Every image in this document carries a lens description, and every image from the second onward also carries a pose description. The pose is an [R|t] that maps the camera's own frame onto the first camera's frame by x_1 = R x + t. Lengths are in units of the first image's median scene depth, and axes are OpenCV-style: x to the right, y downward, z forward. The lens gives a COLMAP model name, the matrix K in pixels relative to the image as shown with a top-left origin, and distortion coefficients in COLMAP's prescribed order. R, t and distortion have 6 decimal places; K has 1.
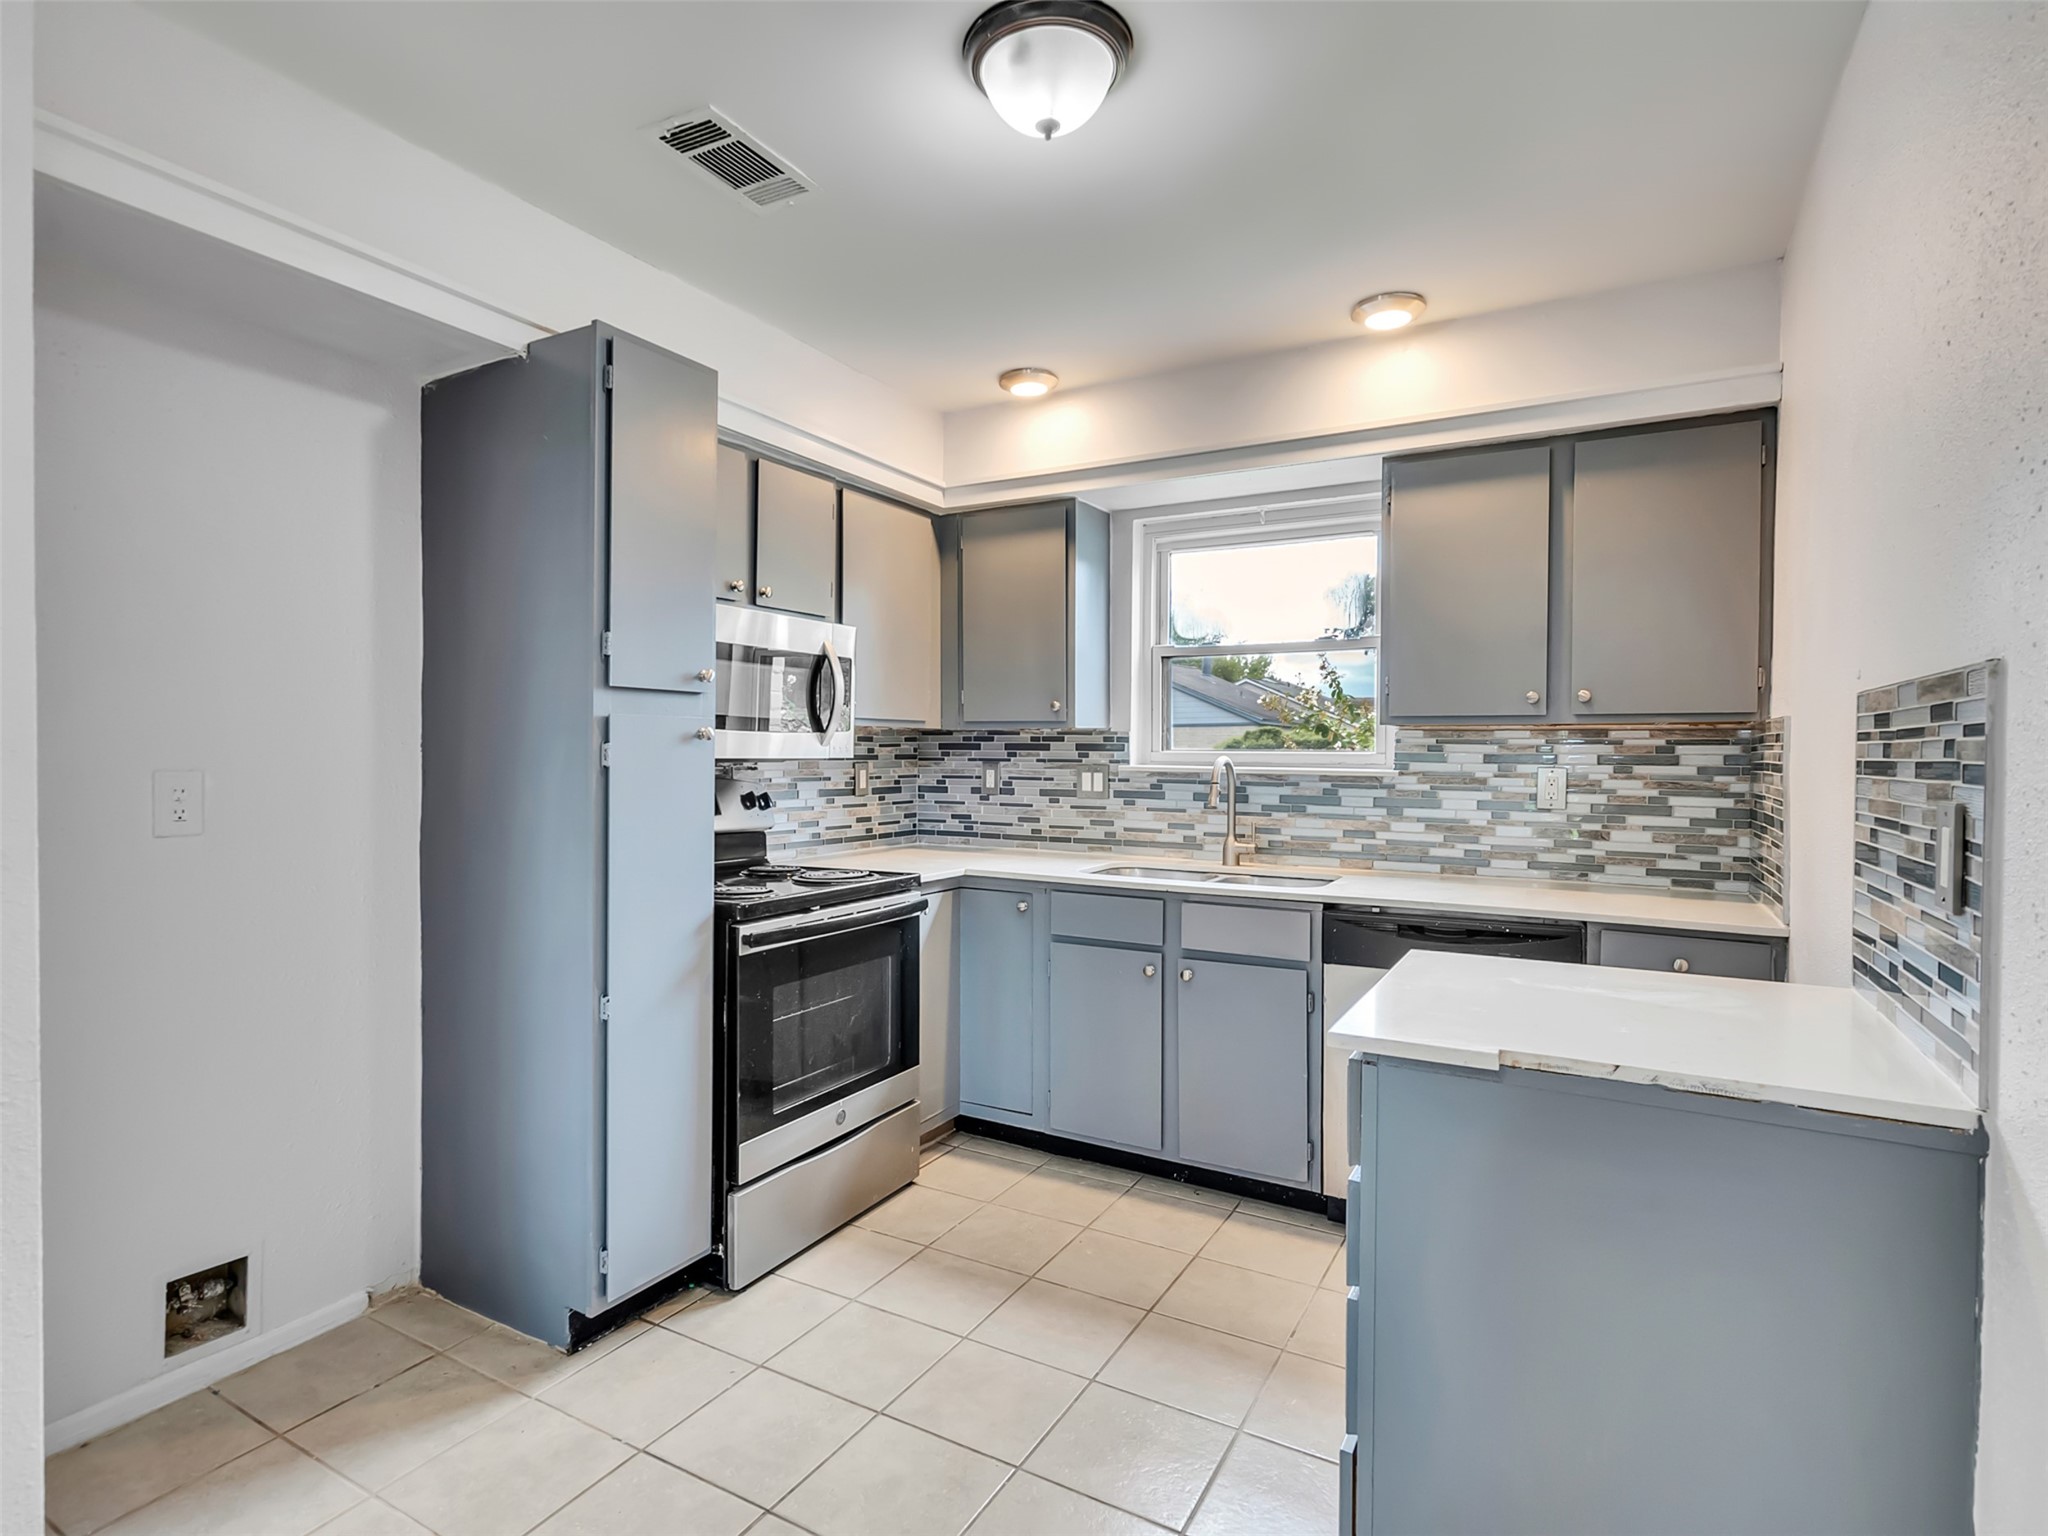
lens RADIAL K [[1048.0, 0, 1010.6], [0, 1048.0, 764.9], [0, 0, 1]] dist [-0.007217, 0.005071]
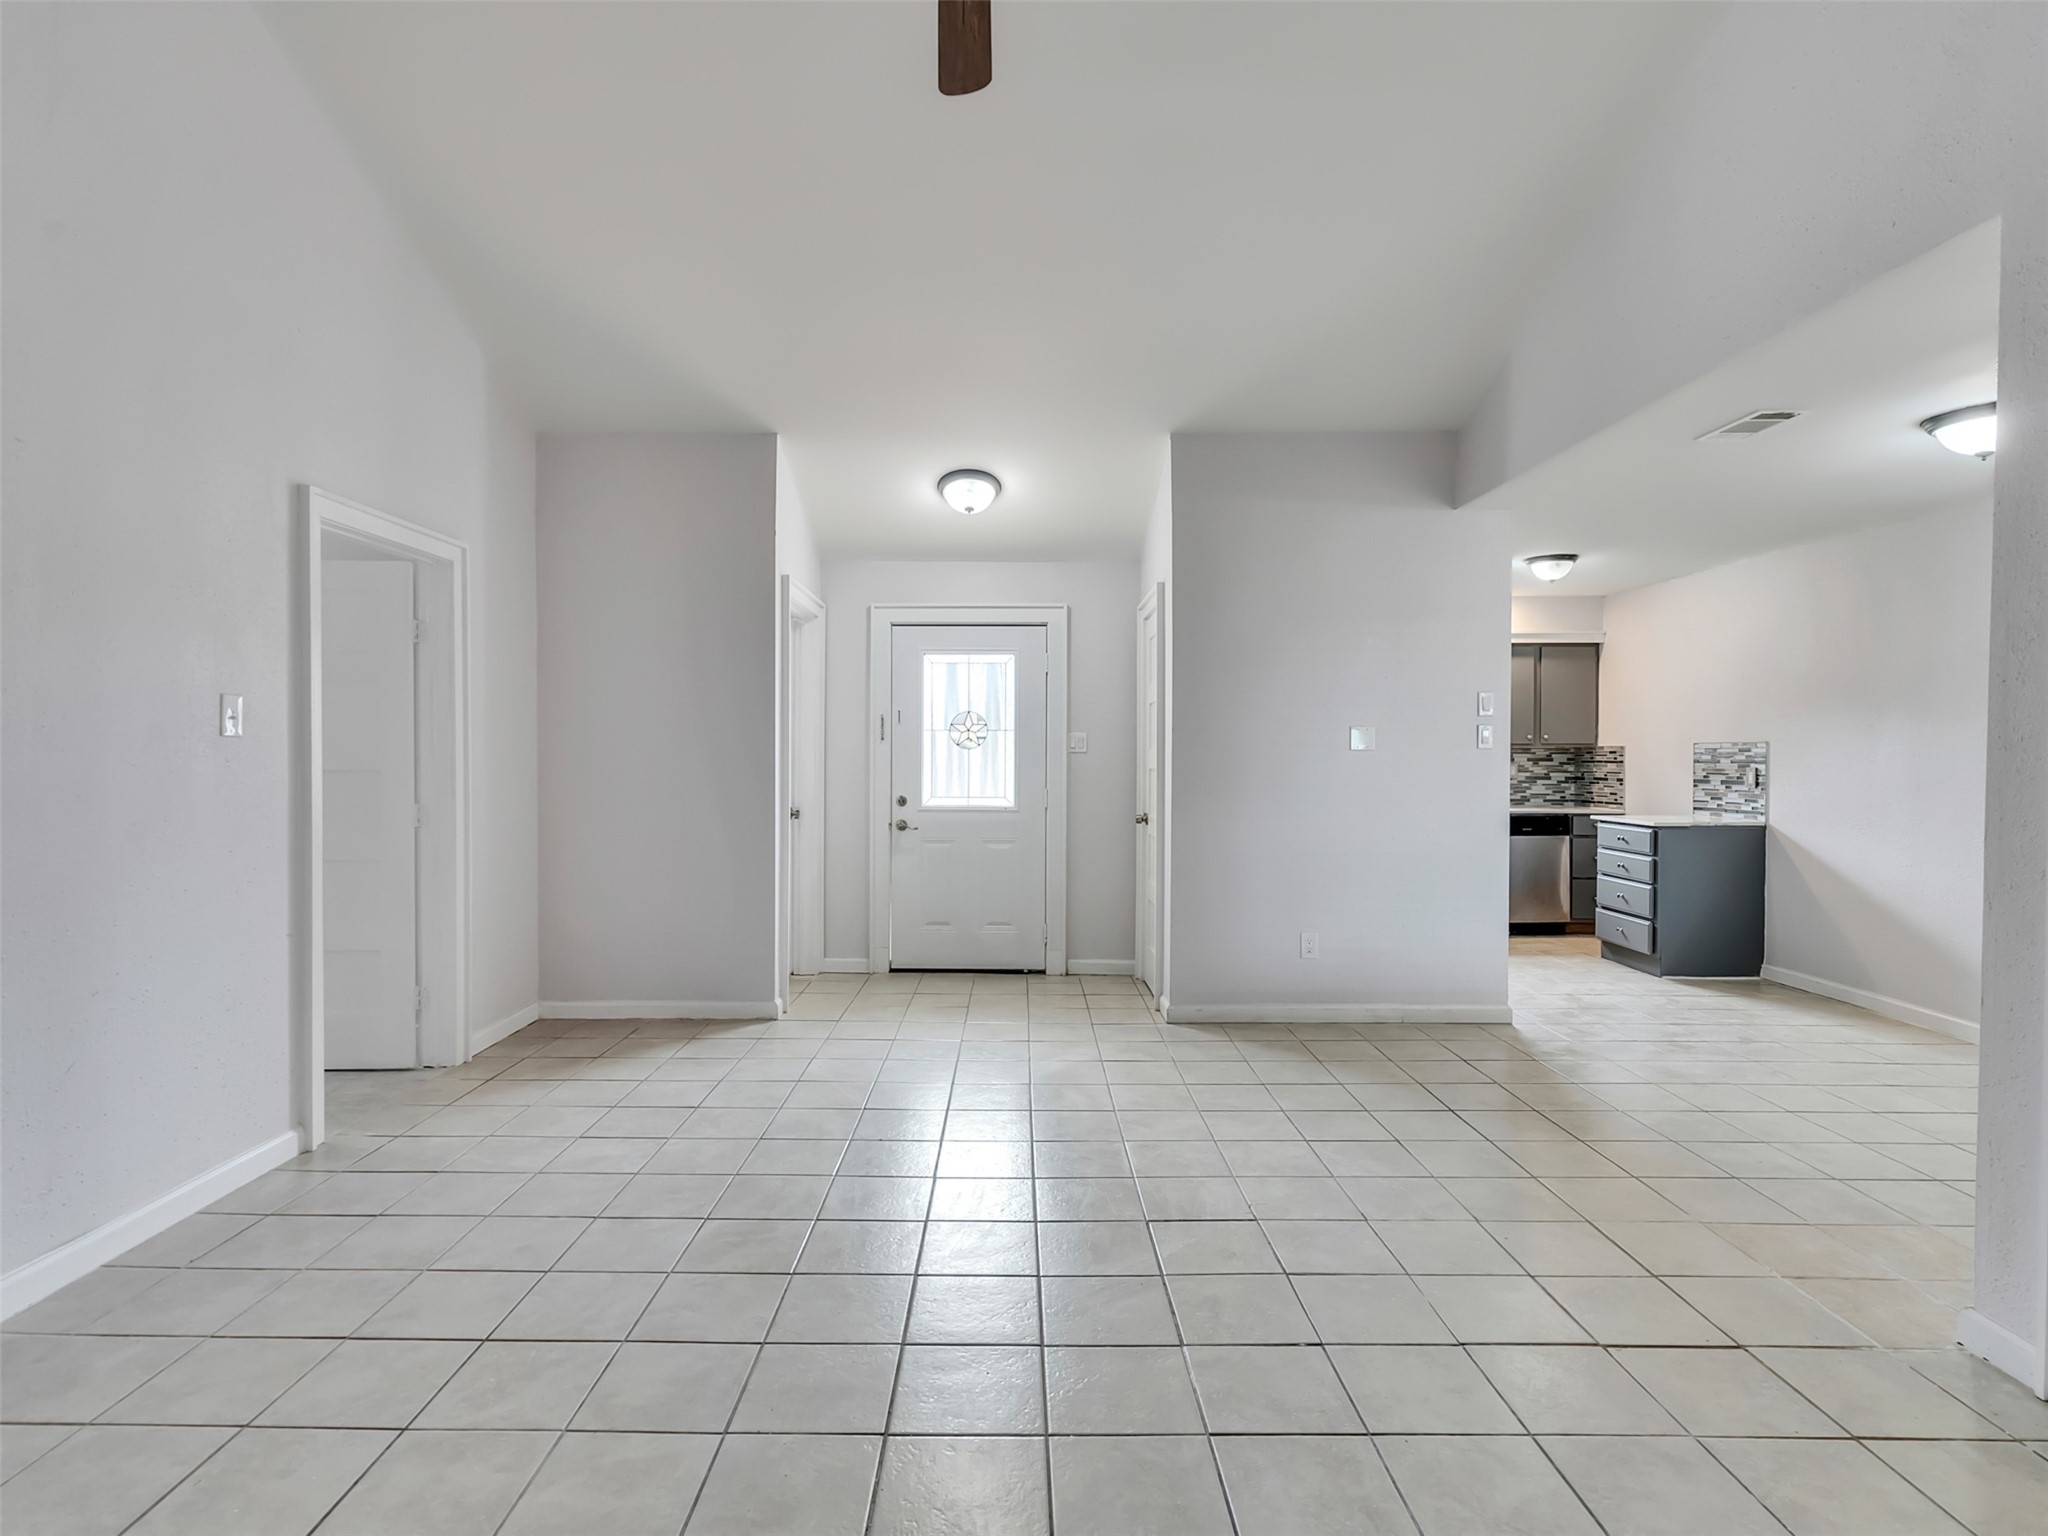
lens RADIAL K [[1048.0, 0, 1006.2], [0, 1048.0, 763.6], [0, 0, 1]] dist [-0.007217, 0.005071]
pose [[0.868433, -0.008113, 0.495740, -1.801399], [0.009484, 0.999955, -0.000249, -0.006516], [-0.495716, 0.004918, 0.868471, -0.619656]]
